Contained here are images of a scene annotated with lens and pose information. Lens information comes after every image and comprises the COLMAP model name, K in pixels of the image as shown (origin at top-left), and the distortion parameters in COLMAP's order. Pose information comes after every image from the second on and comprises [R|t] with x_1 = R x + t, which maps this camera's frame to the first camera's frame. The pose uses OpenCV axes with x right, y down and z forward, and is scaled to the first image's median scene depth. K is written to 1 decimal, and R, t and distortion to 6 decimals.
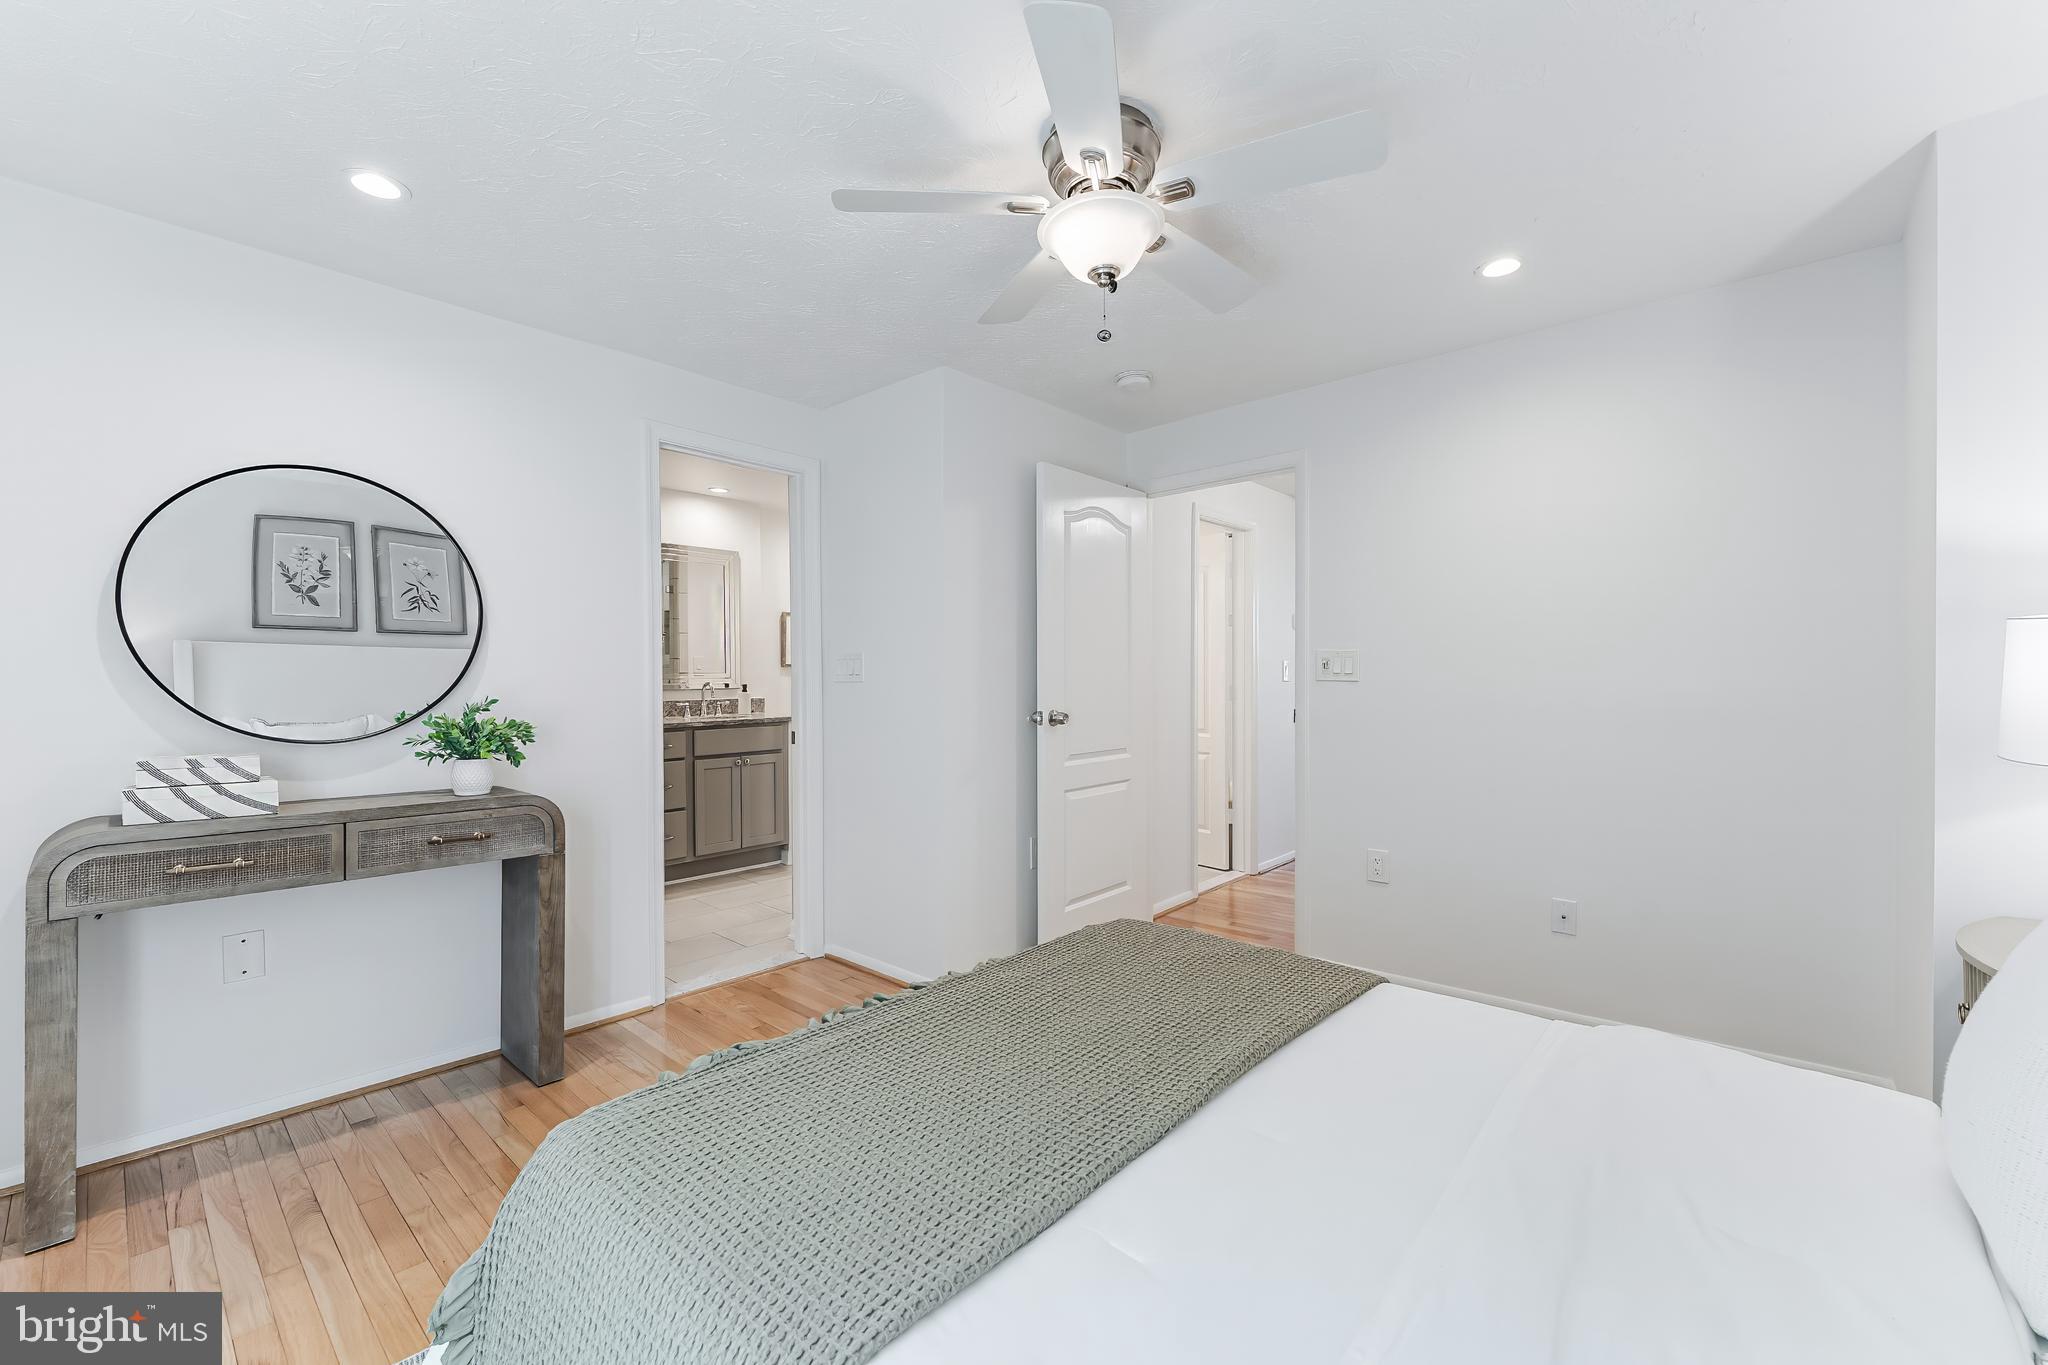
lens RADIAL K [[823.3, 0, 1024.8], [0, 823.3, 688.2], [0, 0, 1]] dist [0.002333, 0.000211]
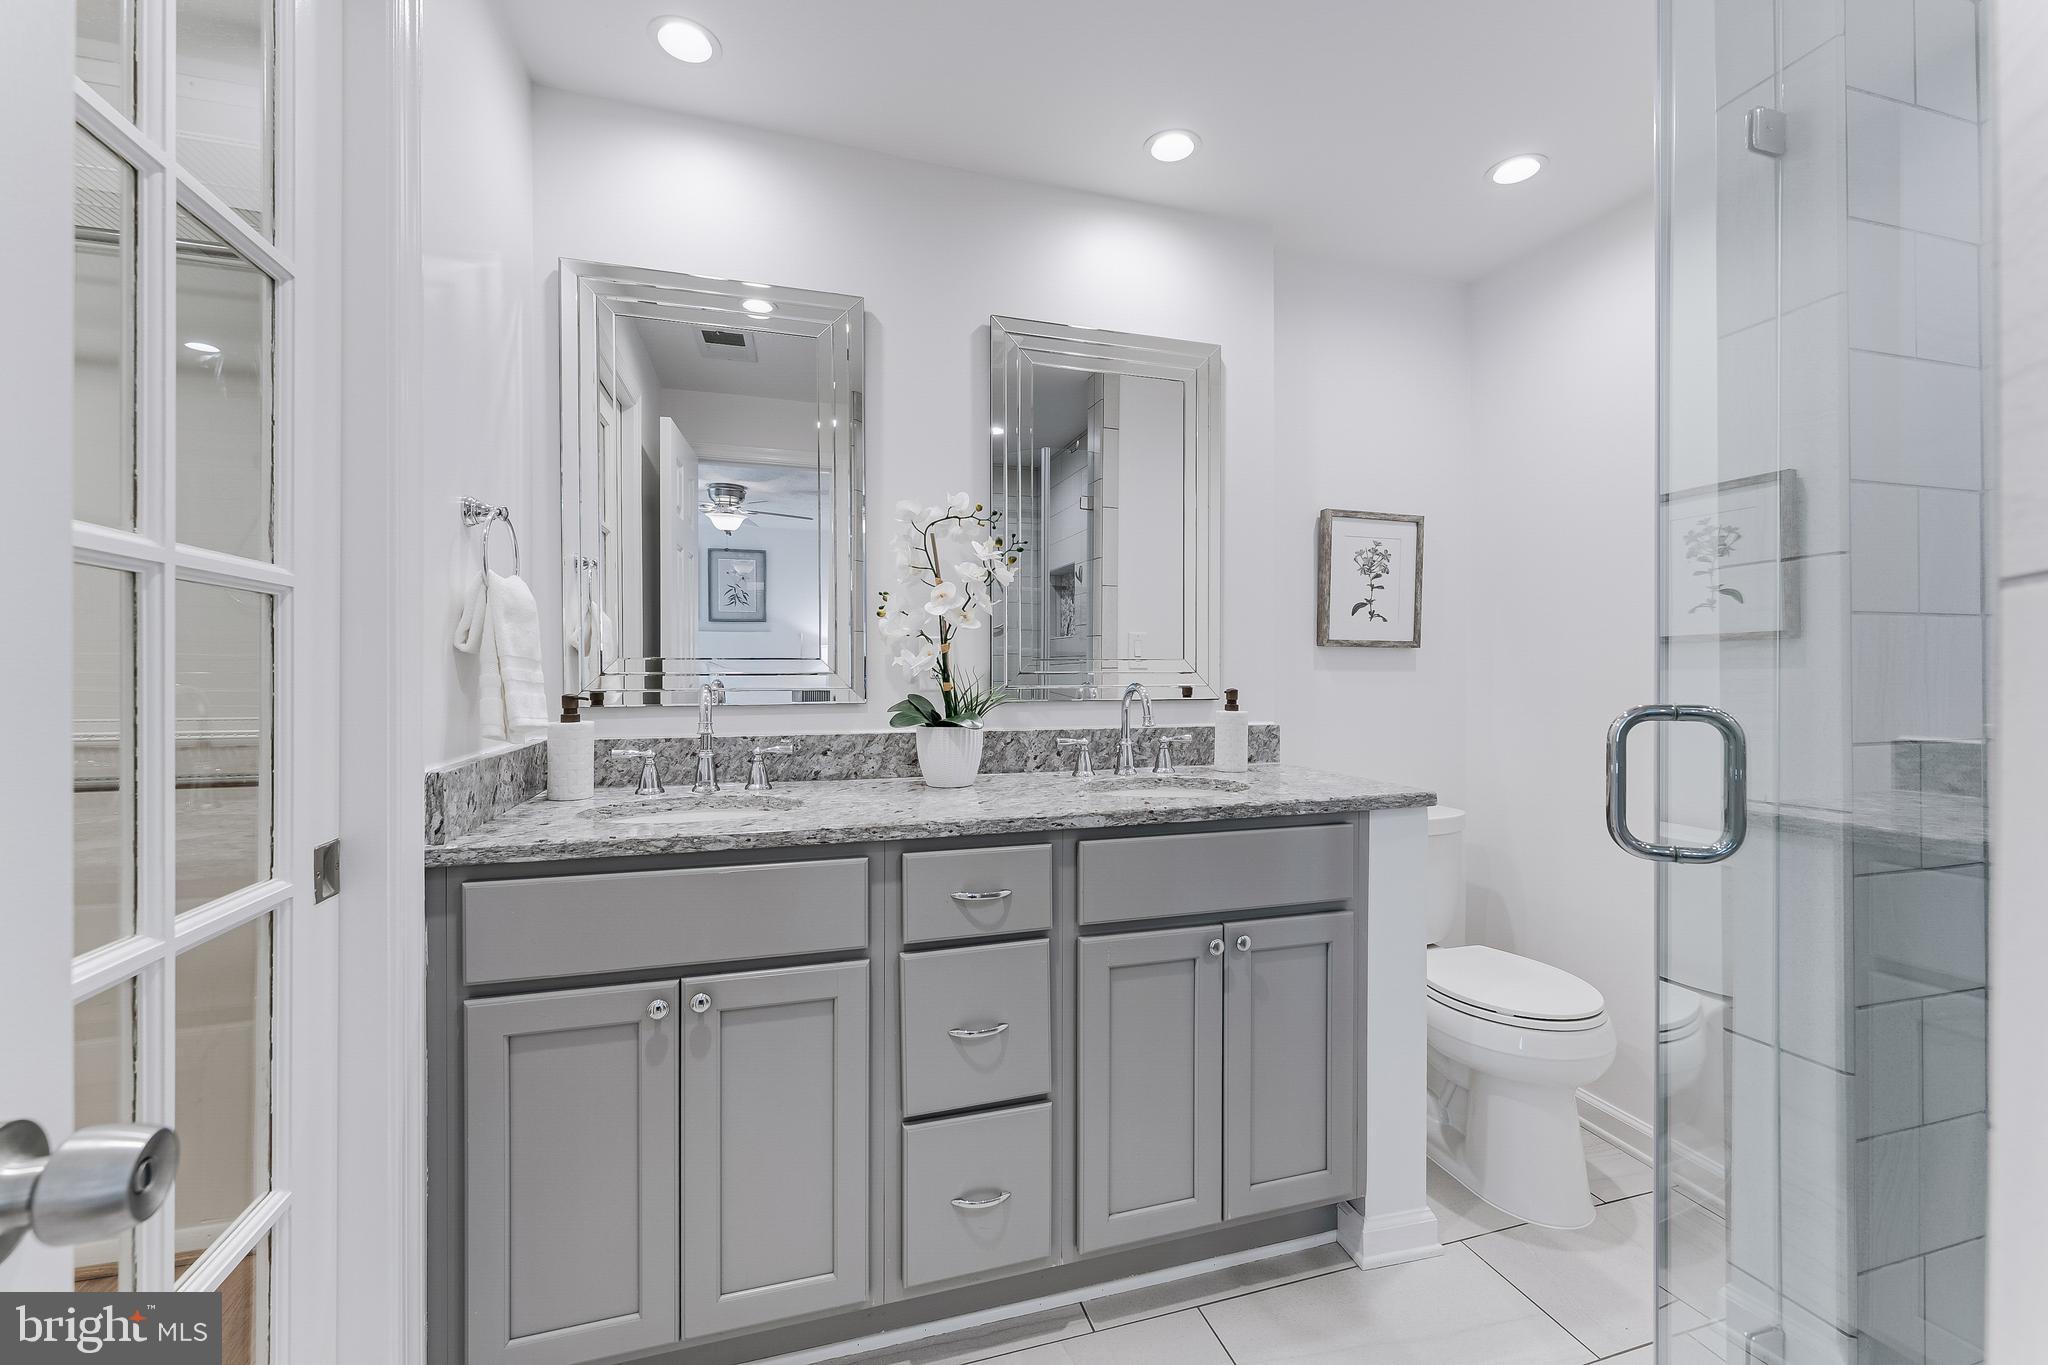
lens RADIAL K [[823.3, 0, 1026.5], [0, 823.3, 677.3], [0, 0, 1]] dist [0.002333, 0.000211]
pose [[0.851837, 0.007630, -0.523752, -0.230562], [-0.014059, 0.999867, -0.008300, -0.005858], [0.523619, 0.014434, 0.851831, 0.651439]]
